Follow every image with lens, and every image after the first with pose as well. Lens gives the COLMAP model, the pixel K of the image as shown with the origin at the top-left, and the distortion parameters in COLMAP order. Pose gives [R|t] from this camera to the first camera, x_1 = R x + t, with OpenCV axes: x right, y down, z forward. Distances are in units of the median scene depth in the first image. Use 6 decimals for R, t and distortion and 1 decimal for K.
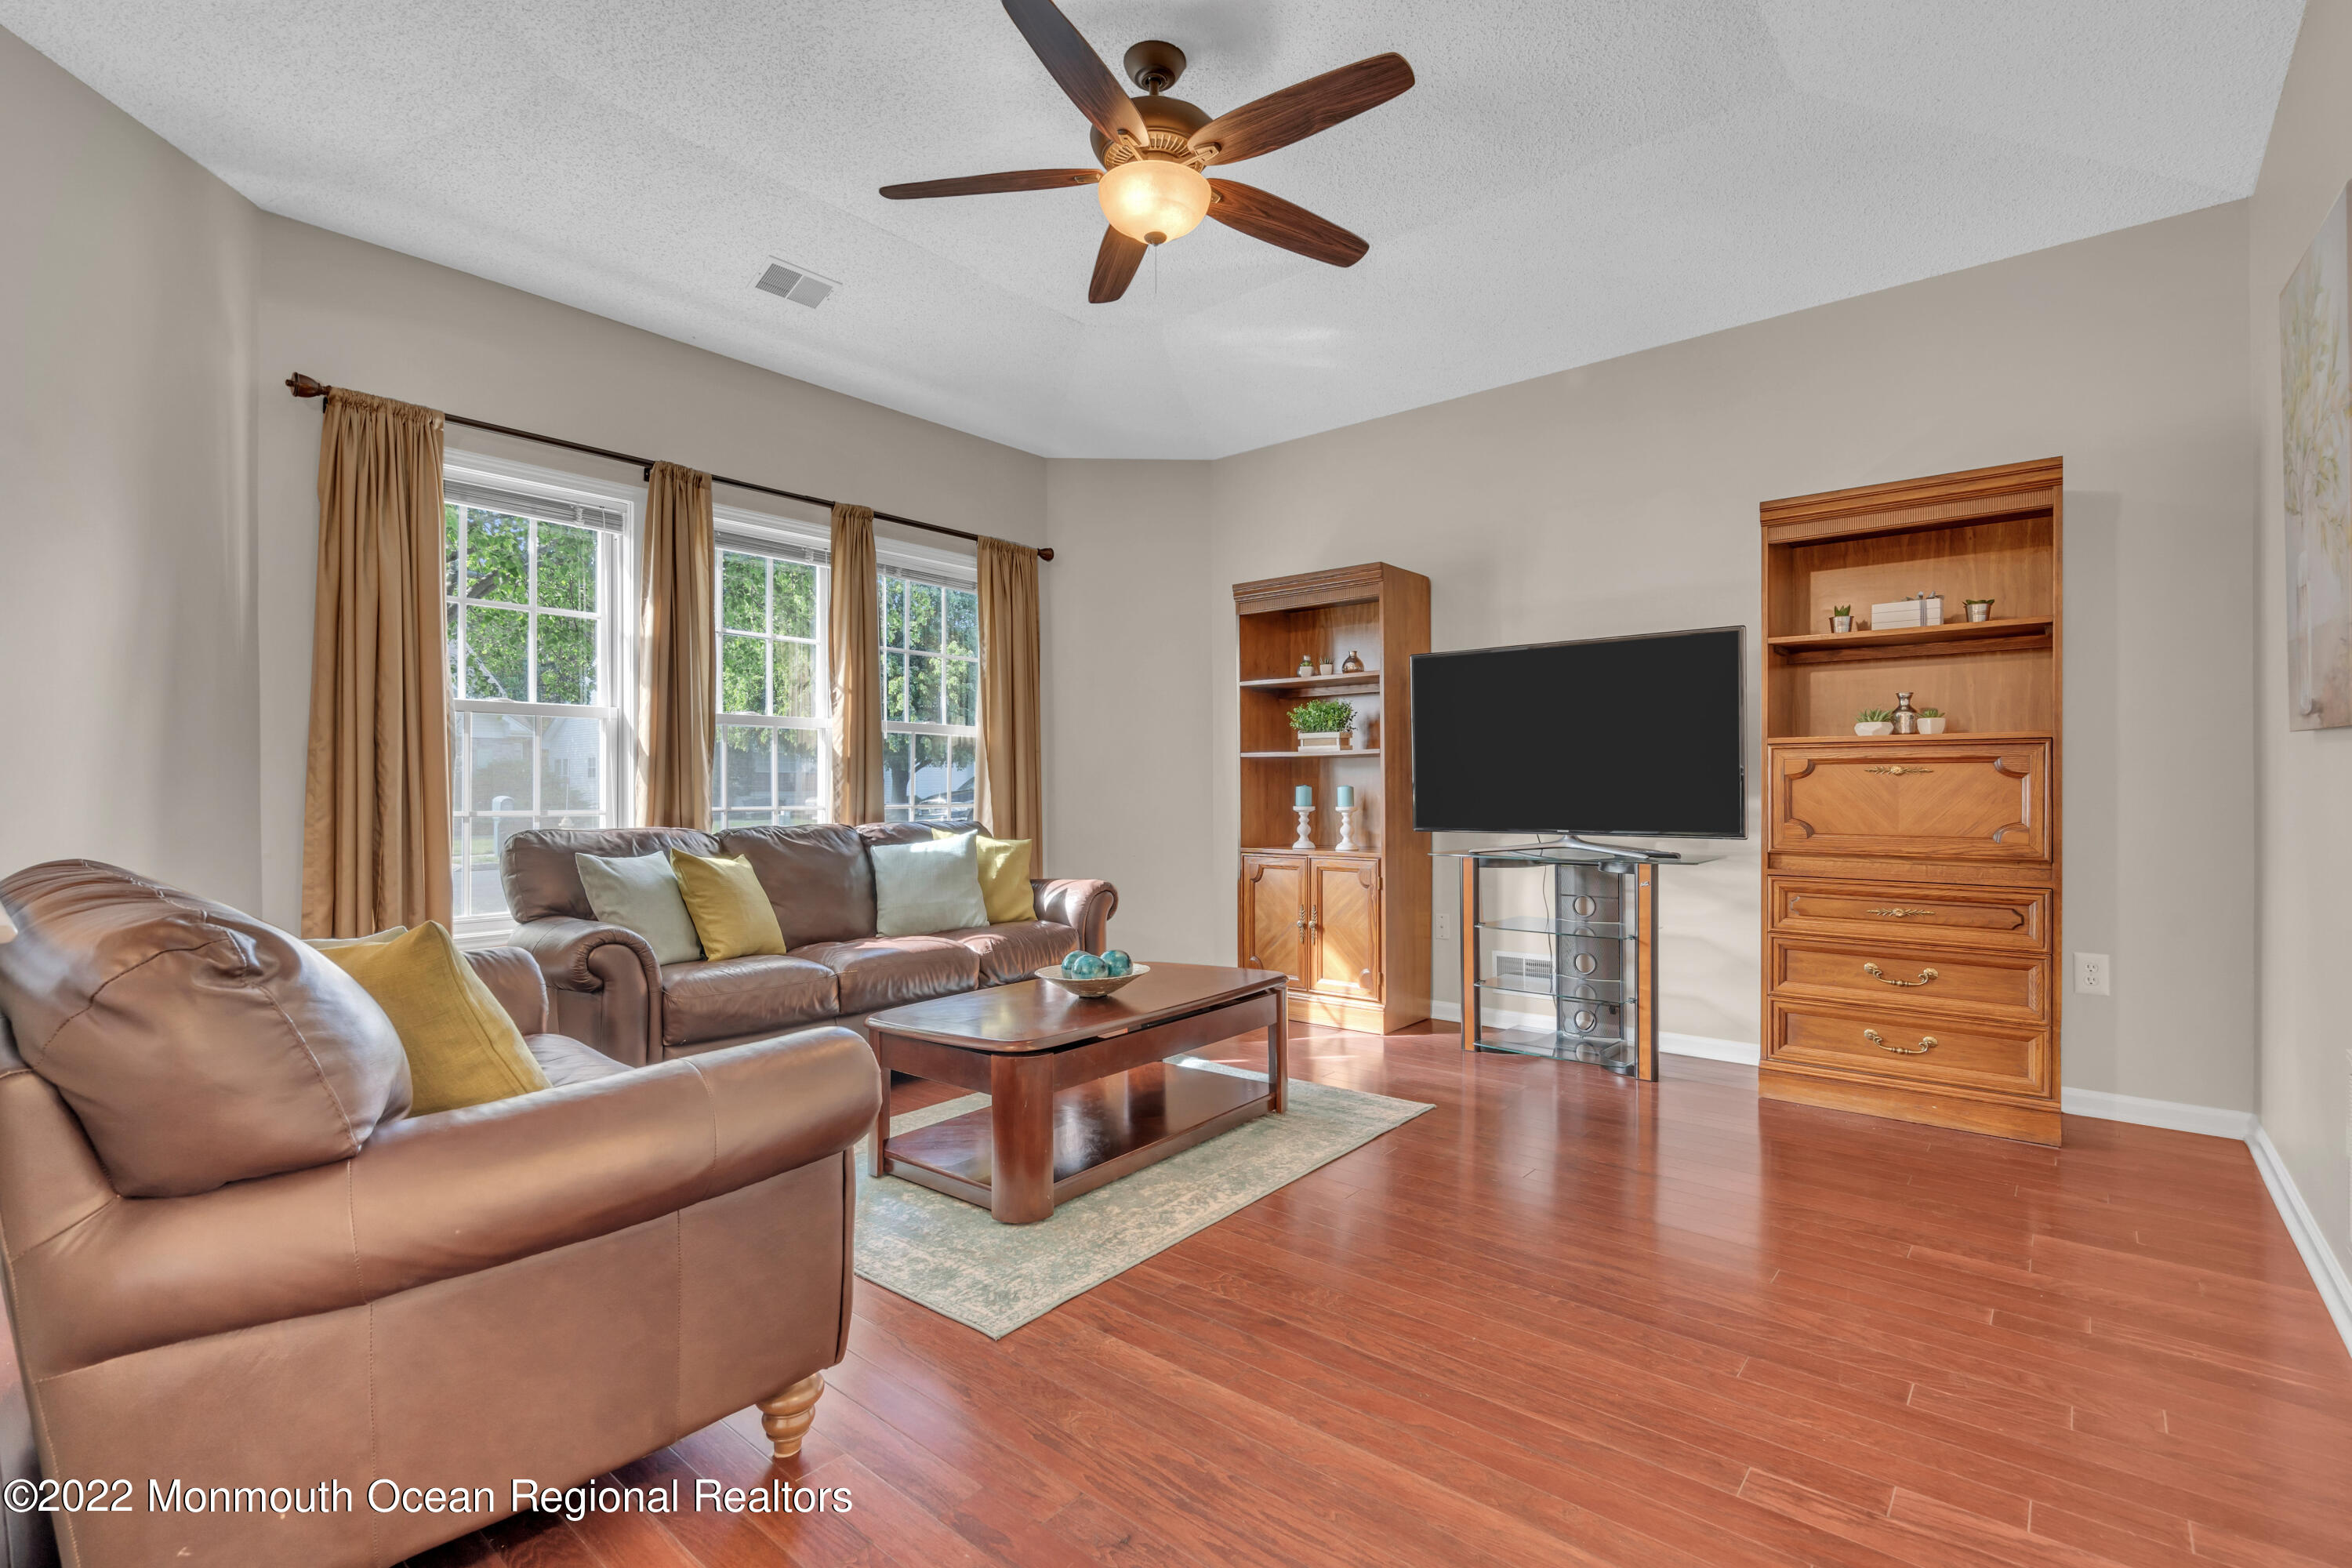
lens RADIAL K [[1068.9, 0, 1177.1], [0, 1068.9, 791.2], [0, 0, 1]] dist [0.000948, 0.000526]
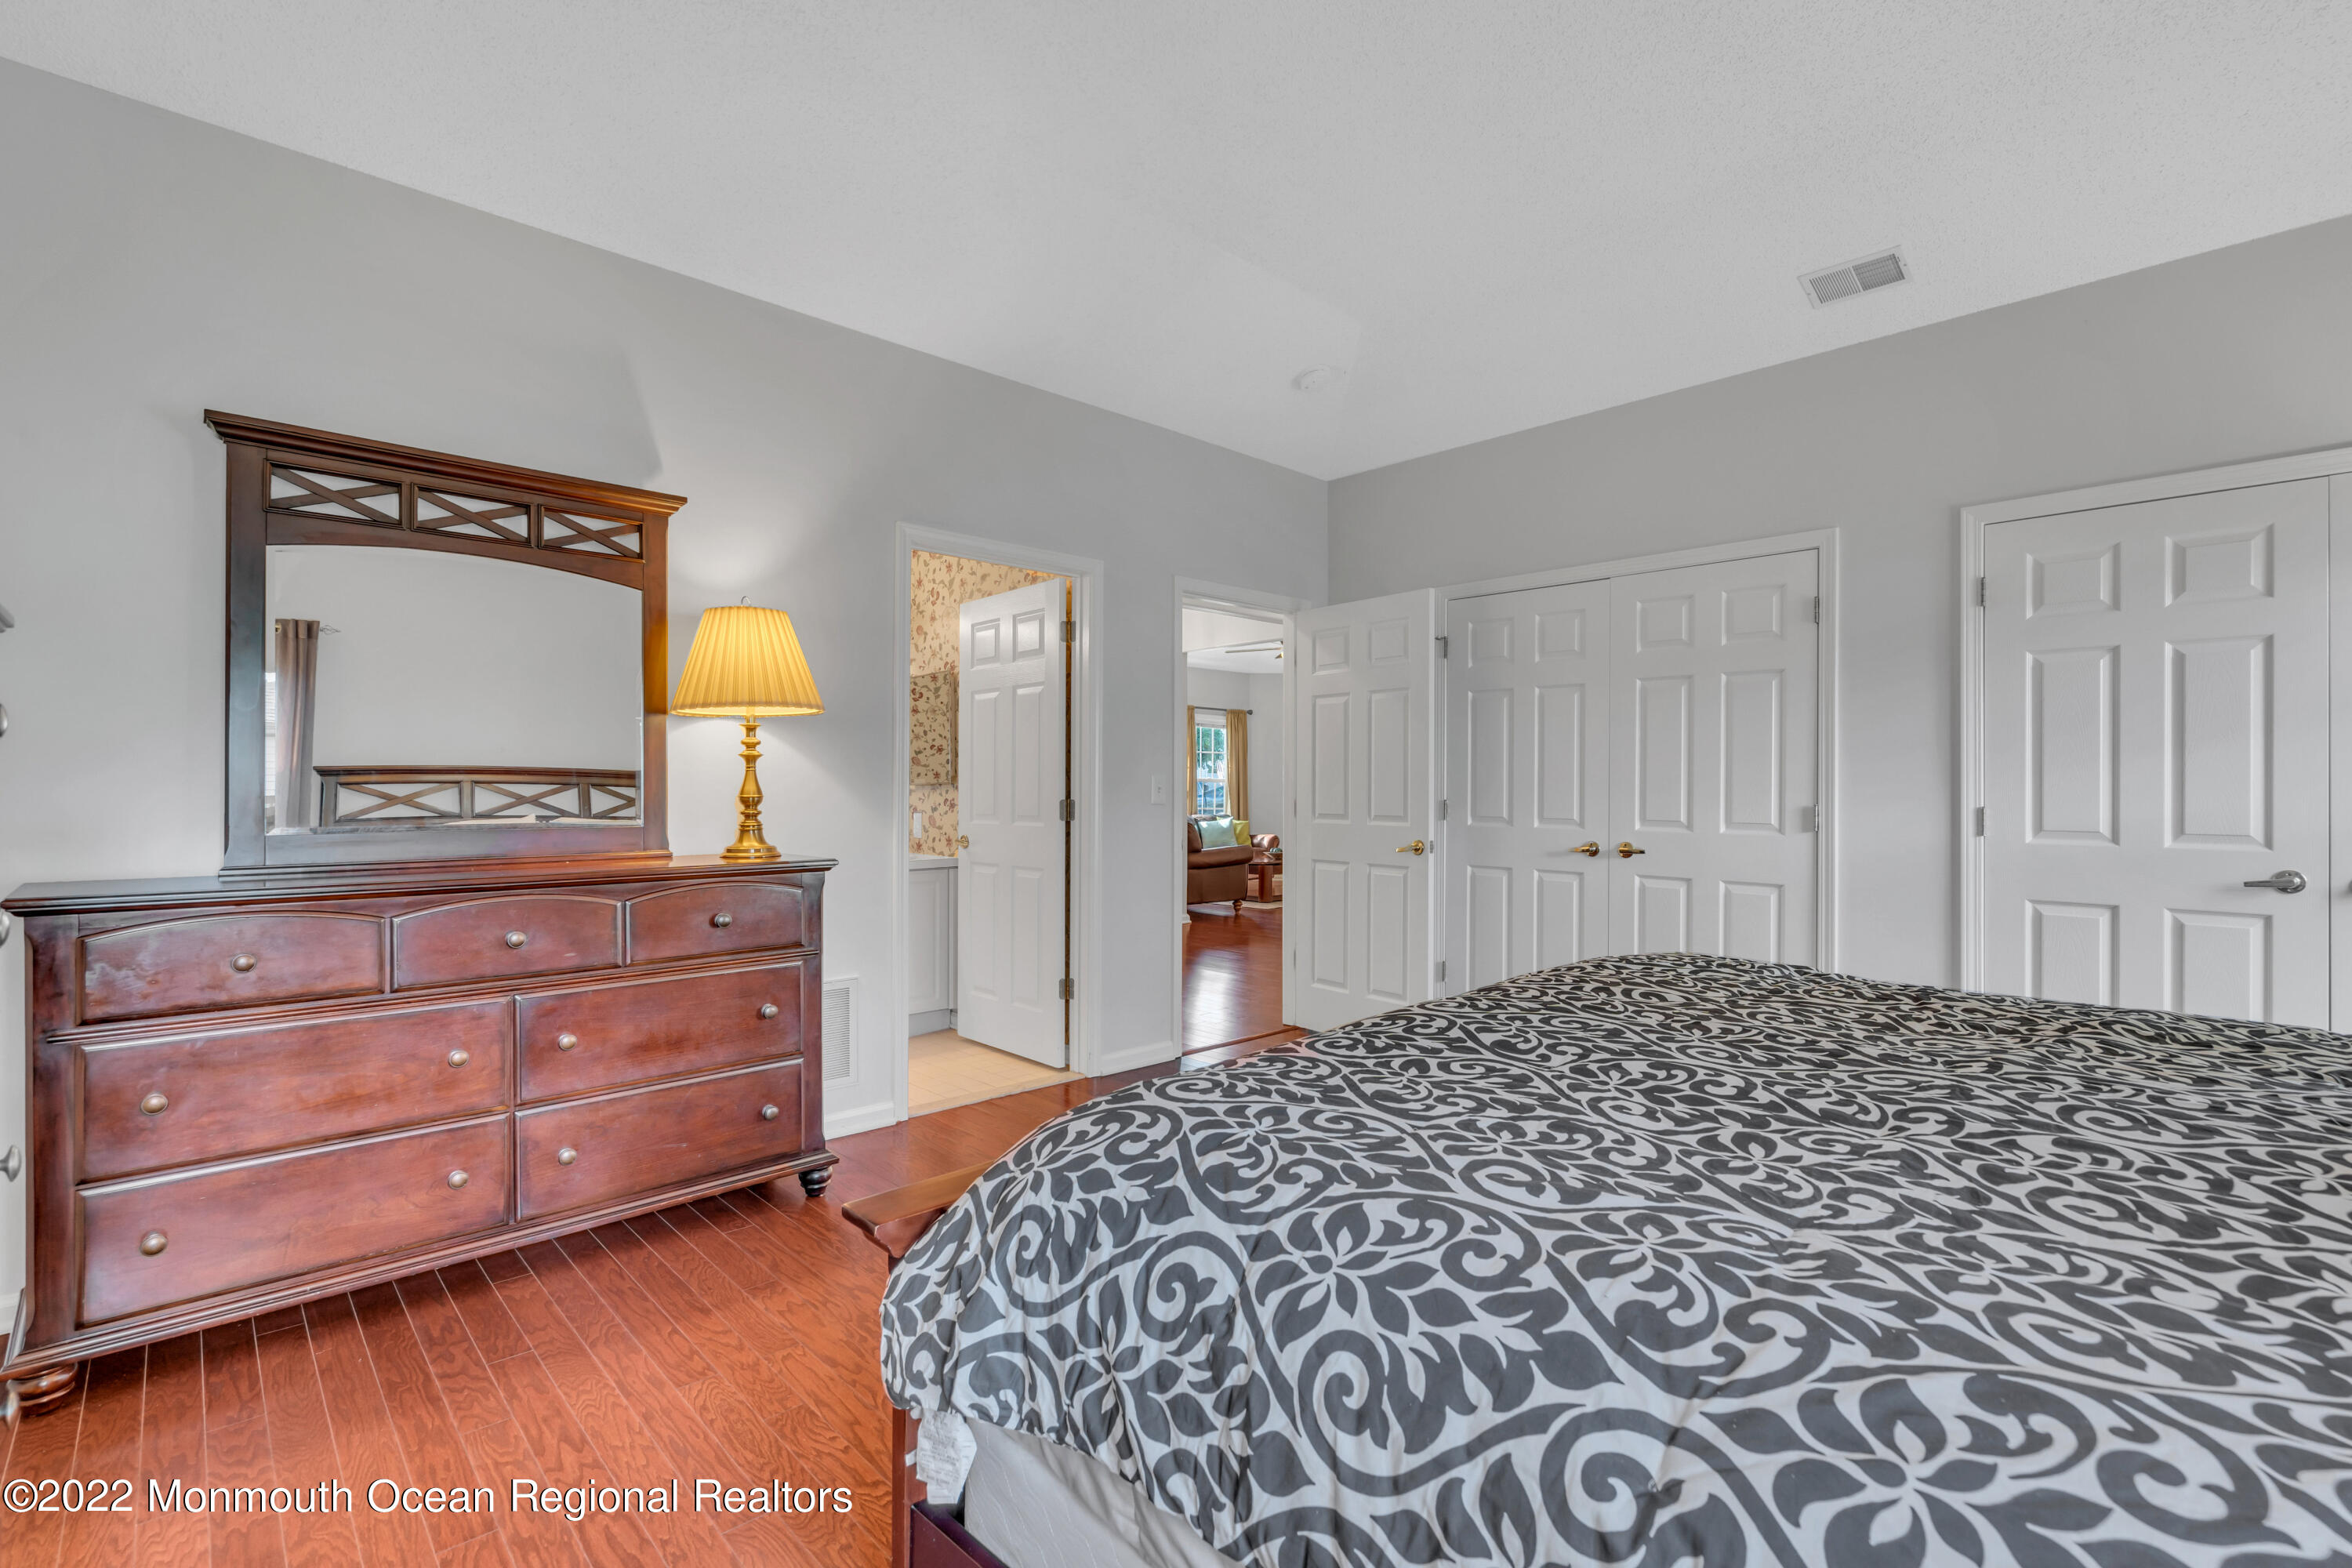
lens RADIAL K [[1068.9, 0, 1177.1], [0, 1068.9, 791.2], [0, 0, 1]] dist [0.000948, 0.000526]
pose [[0.993905, 0.002945, -0.110199, -0.015311], [-0.003182, 0.999993, -0.001971, -0.031481], [0.110193, 0.002310, 0.993908, -2.181122]]
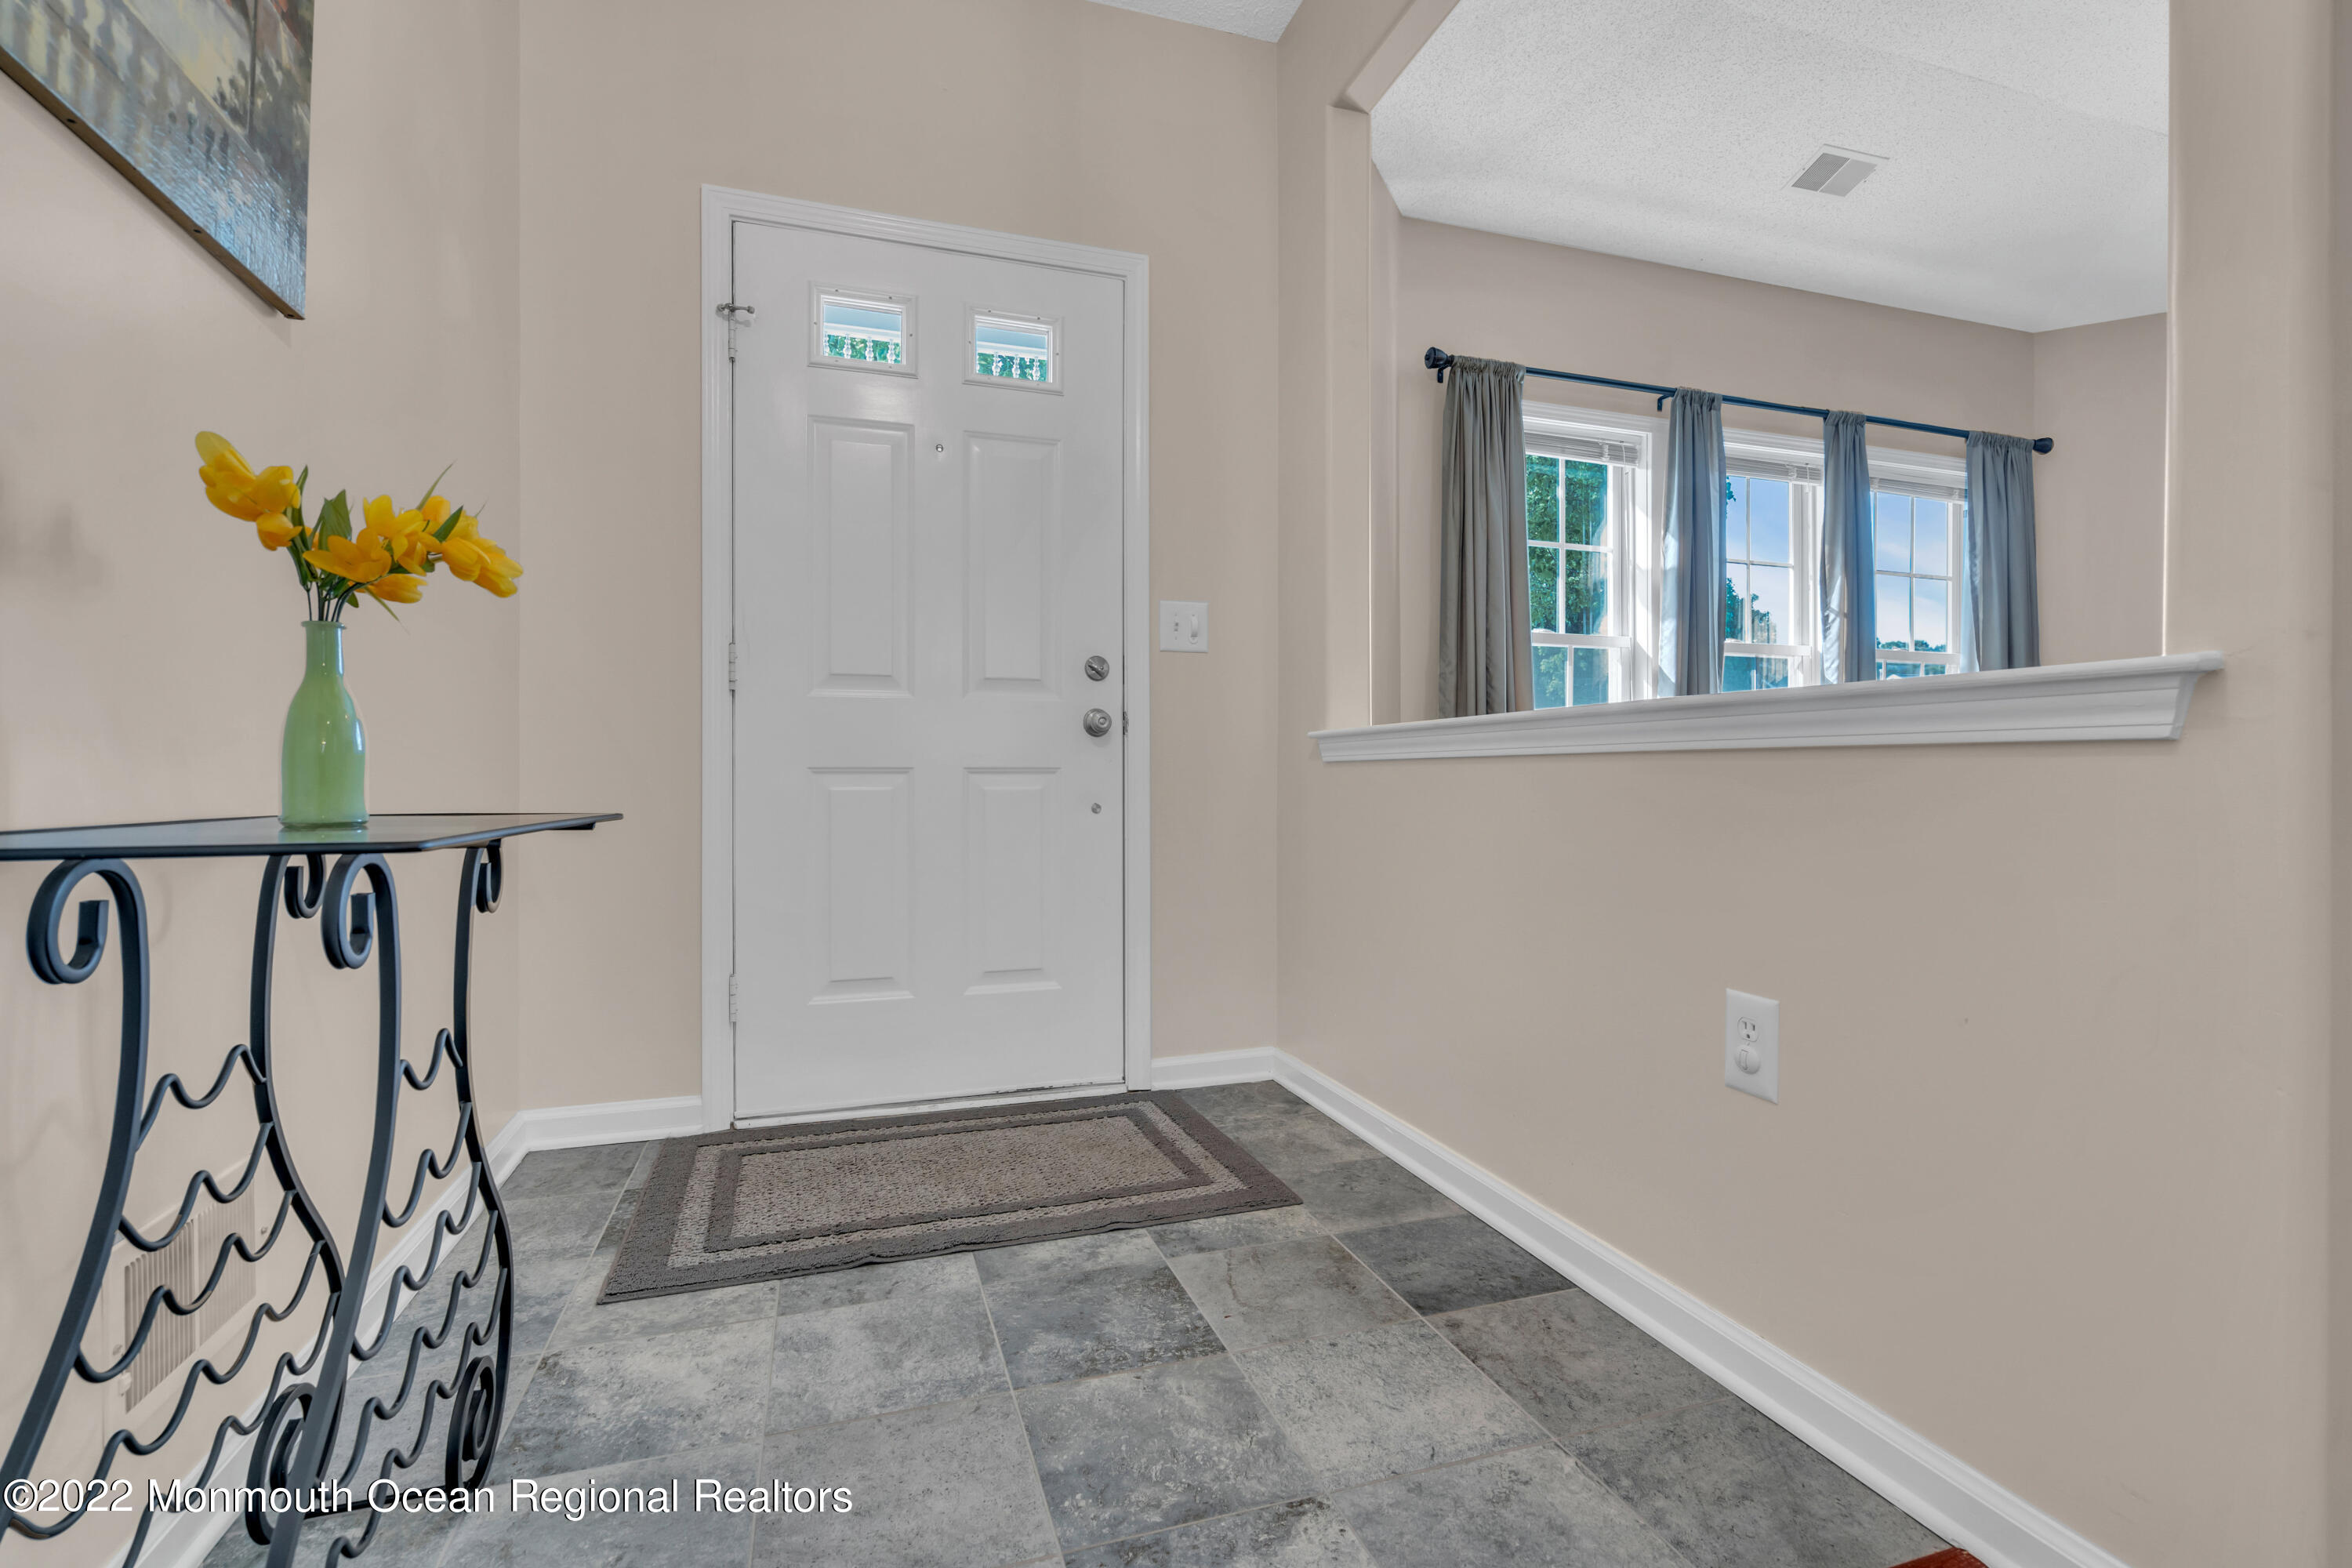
lens RADIAL K [[1075.8, 0, 1176.0], [0, 1075.8, 784.0], [0, 0, 1]] dist [-0.001628, 0.000055]
pose [[0.848801, 0.008409, -0.528645, -0.340438], [-0.005895, 0.999962, 0.006441, 0.057454], [0.528679, -0.002351, 0.848819, -0.102955]]
